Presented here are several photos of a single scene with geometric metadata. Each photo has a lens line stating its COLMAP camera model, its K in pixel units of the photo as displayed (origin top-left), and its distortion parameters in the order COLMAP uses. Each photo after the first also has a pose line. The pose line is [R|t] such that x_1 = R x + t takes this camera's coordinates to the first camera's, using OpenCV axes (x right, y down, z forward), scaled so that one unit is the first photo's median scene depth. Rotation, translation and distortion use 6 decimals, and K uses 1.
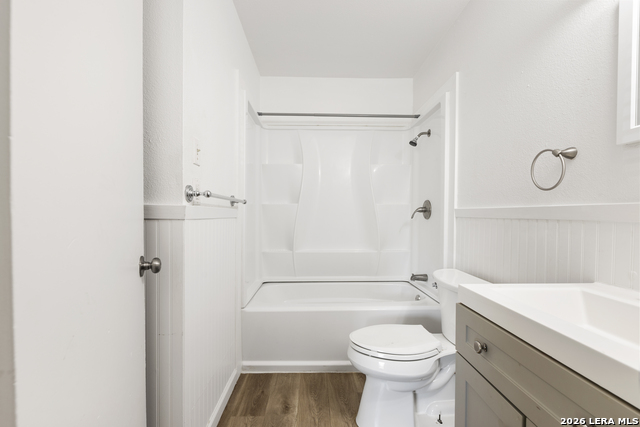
lens RADIAL K [[277.4, 0, 317.7], [0, 277.4, 214.2], [0, 0, 1]] dist [0.003009, -0.000316]
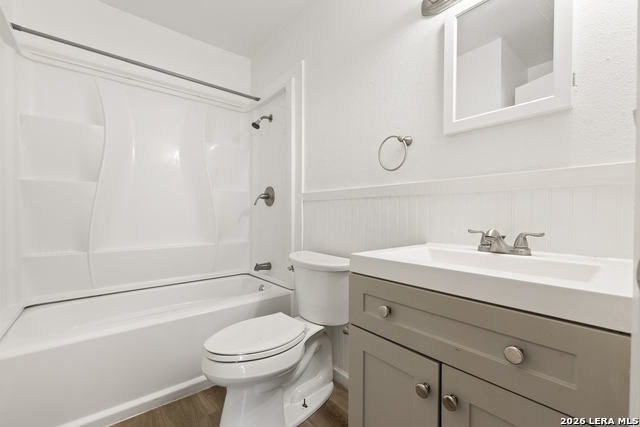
lens RADIAL K [[277.4, 0, 321.4], [0, 277.4, 214.9], [0, 0, 1]] dist [0.003009, -0.000316]
pose [[0.787167, -0.004331, 0.616724, -0.072167], [0.001361, 0.999985, 0.005285, 0.049458], [-0.616738, -0.003321, 0.787161, 0.135735]]
